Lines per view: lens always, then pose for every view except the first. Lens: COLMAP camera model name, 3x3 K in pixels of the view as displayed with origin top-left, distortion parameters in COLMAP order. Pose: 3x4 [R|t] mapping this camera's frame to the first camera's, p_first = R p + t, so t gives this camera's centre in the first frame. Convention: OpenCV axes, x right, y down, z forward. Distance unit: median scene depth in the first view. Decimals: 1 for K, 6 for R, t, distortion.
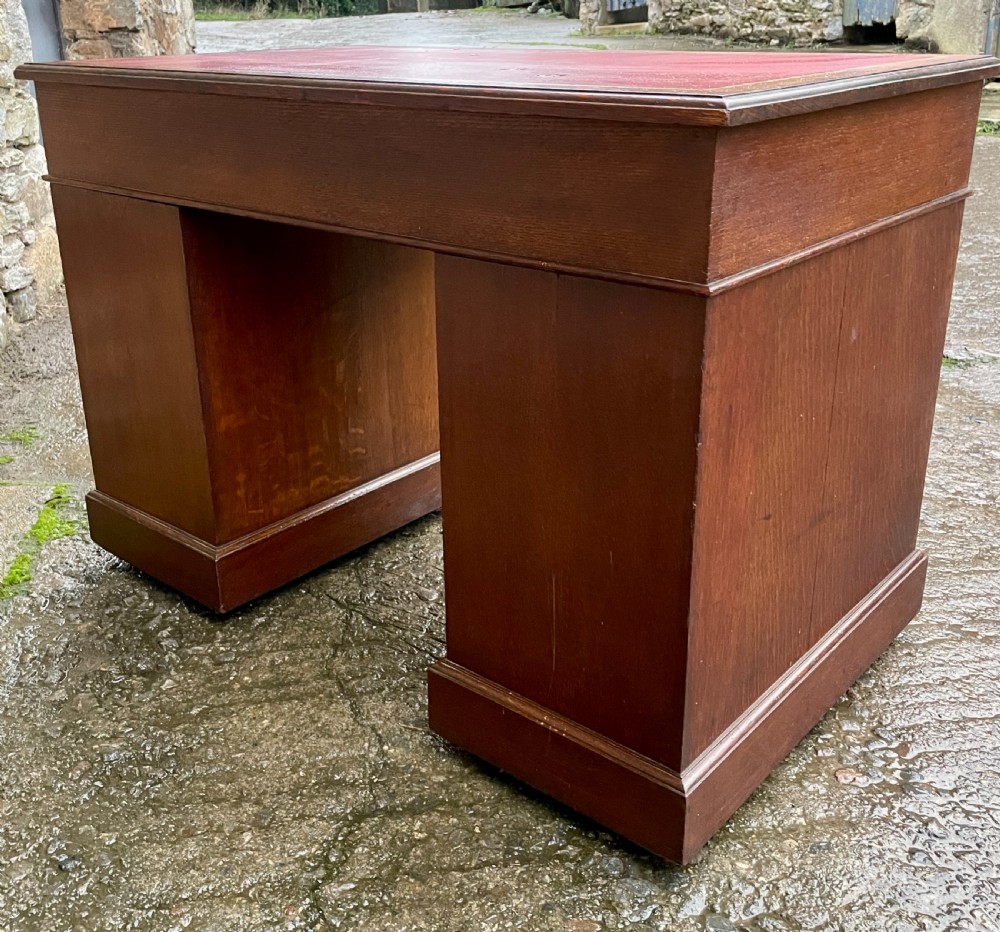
lens RADIAL K [[1054.0, 0, 497.9], [0, 1054.0, 467.1], [0, 0, 1]] dist [0.045556, 0.000000]
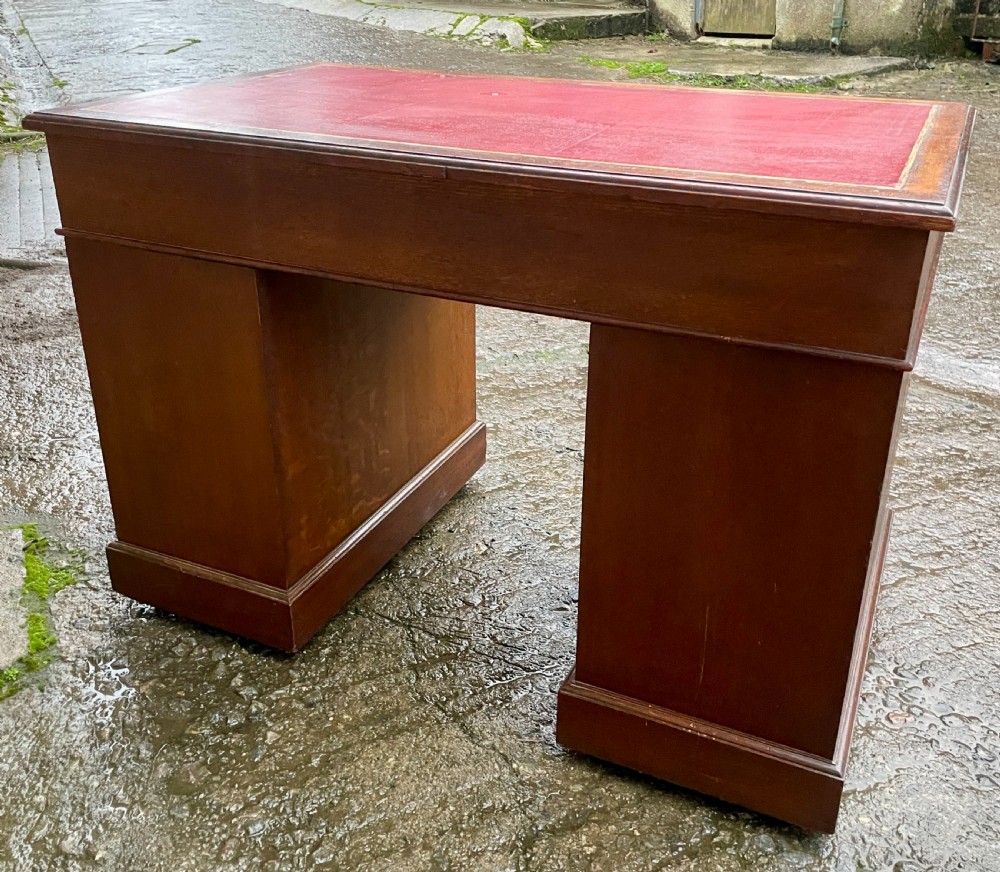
lens RADIAL K [[961.9, 0, 502.5], [0, 961.9, 433.2], [0, 0, 1]] dist [0.041181, 0.000000]
pose [[0.960777, -0.105445, 0.256494, -0.295937], [0.088775, 0.993167, 0.075755, -0.128750], [-0.262729, -0.050014, 0.963572, 0.066919]]
